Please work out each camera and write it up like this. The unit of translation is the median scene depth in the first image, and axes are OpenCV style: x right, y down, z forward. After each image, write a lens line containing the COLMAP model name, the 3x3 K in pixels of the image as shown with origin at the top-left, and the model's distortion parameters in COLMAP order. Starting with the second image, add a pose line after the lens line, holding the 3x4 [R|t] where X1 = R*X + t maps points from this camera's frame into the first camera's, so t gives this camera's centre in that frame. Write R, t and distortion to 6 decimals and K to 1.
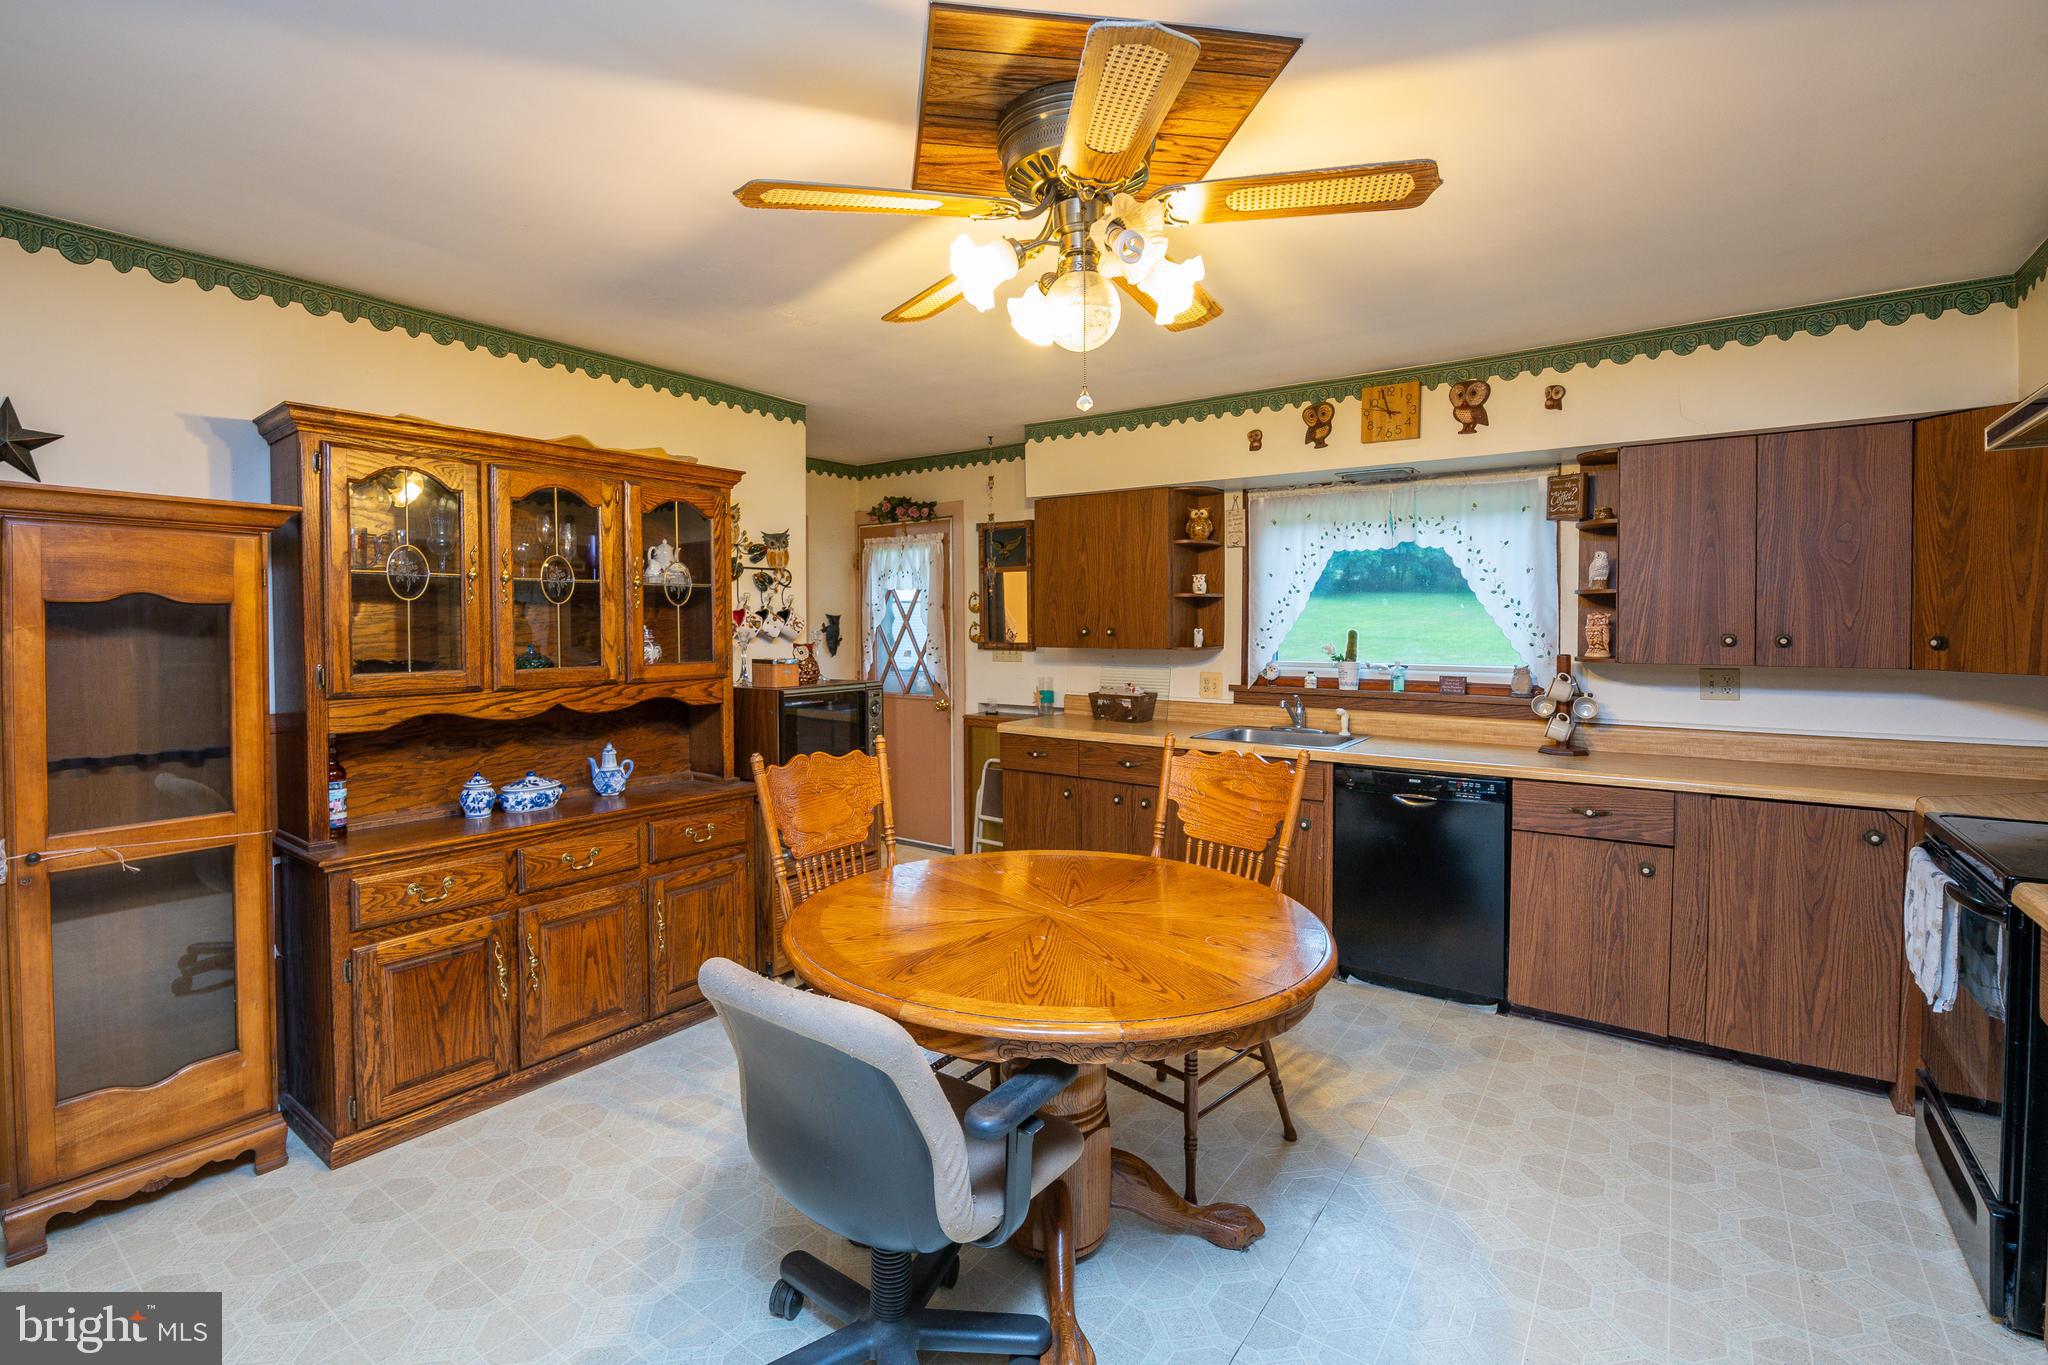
lens RADIAL K [[885.9, 0, 1018.4], [0, 885.9, 653.9], [0, 0, 1]] dist [-0.000722, -0.000291]
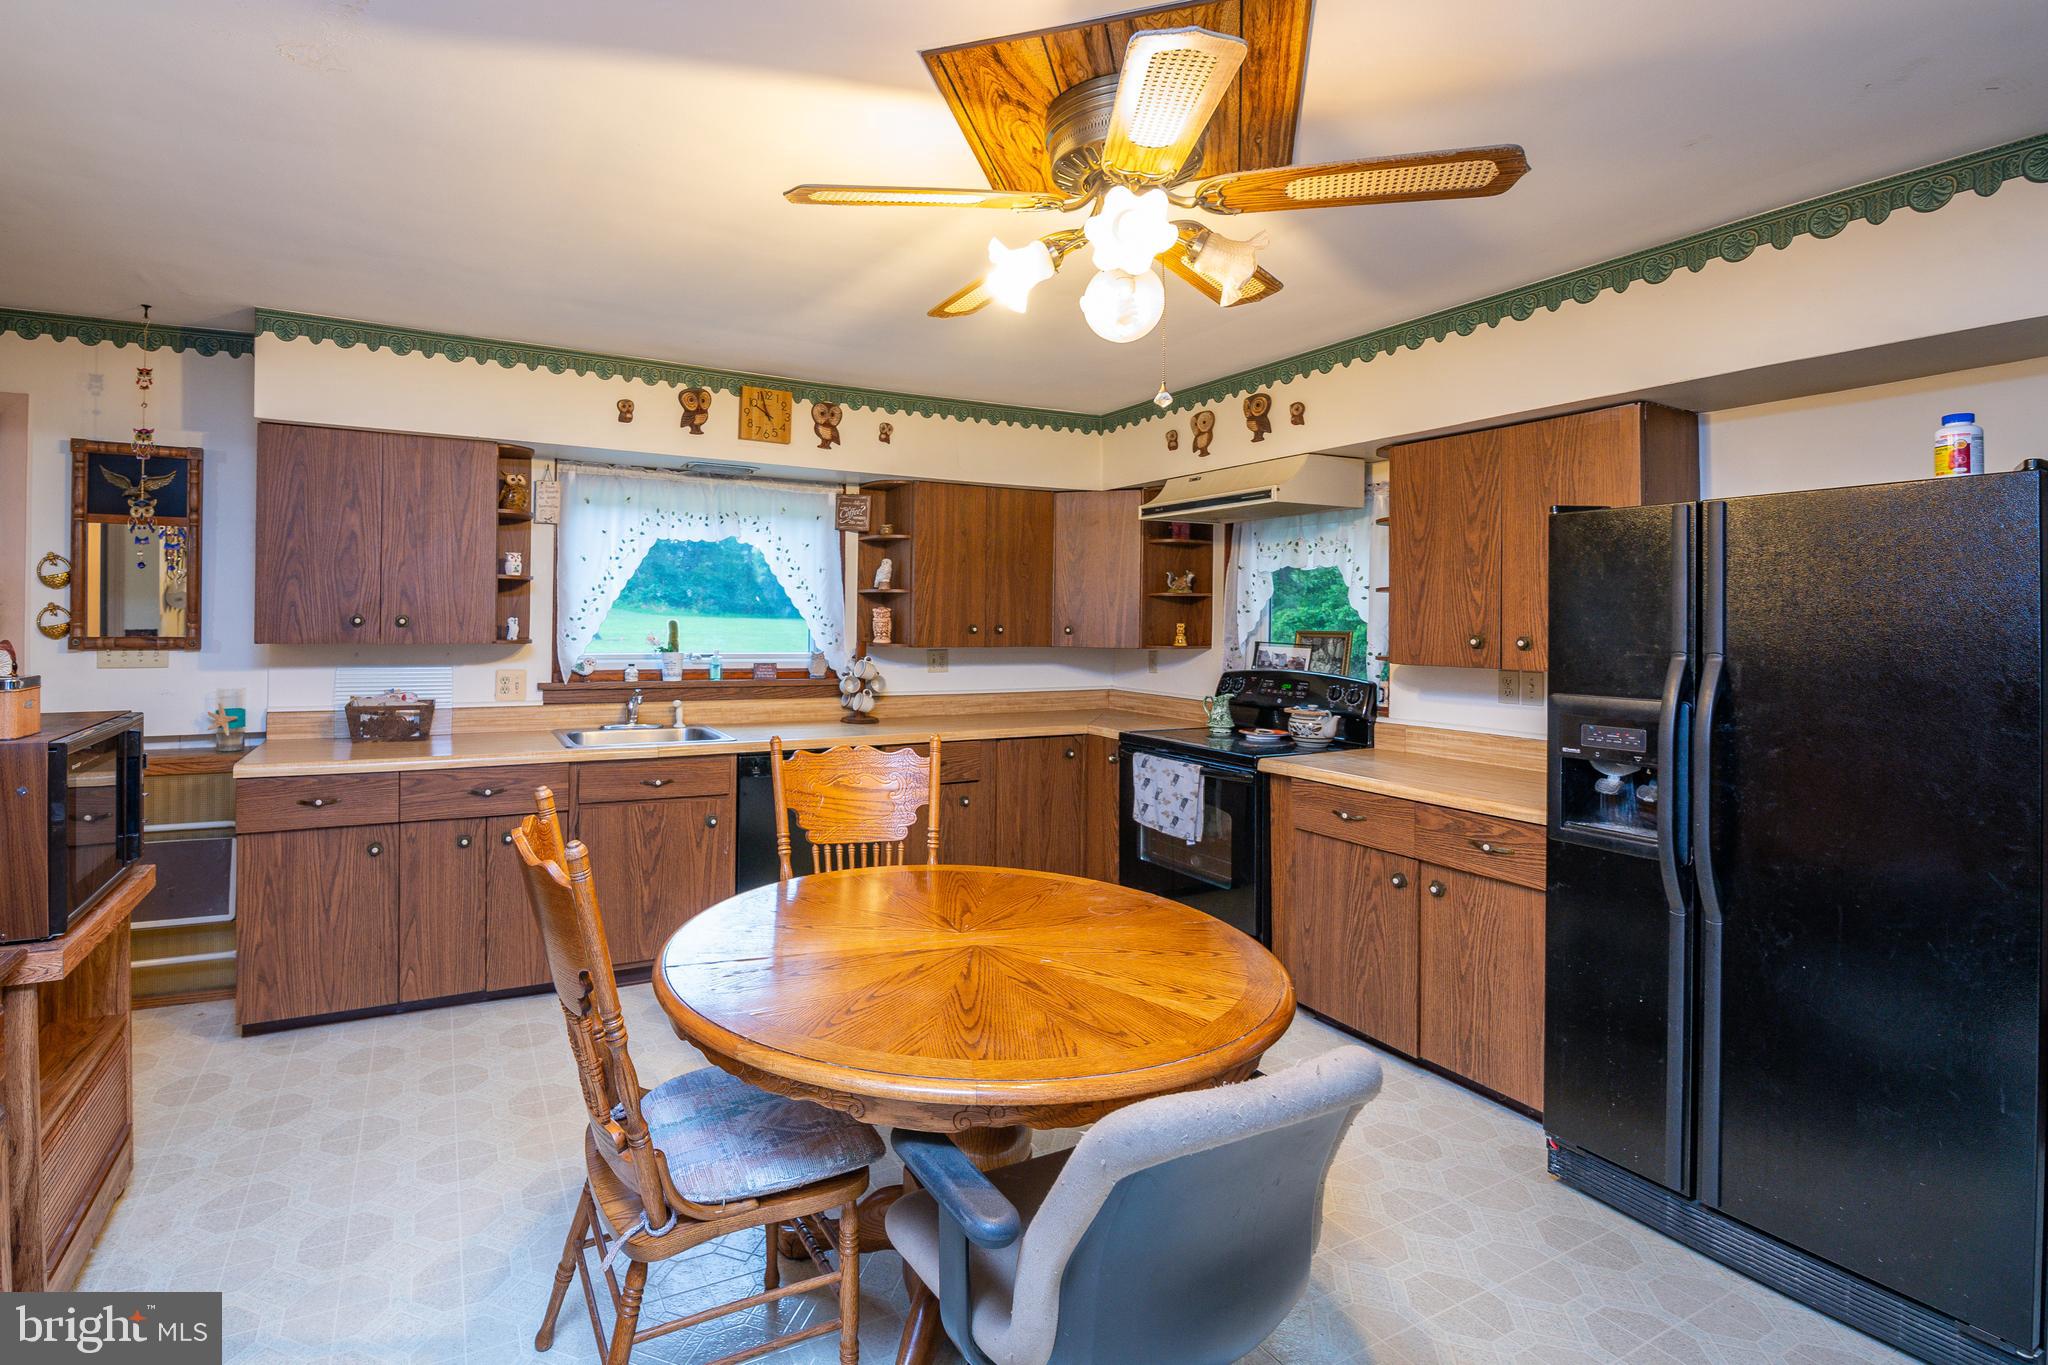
lens RADIAL K [[846.1, 0, 1022.9], [0, 846.1, 624.6], [0, 0, 1]] dist [-0.002132, -0.000426]
pose [[0.503569, -0.000218, 0.863955, -0.263321], [0.017923, 0.999787, -0.010195, -0.005922], [-0.863769, 0.020619, 0.503466, 0.206450]]
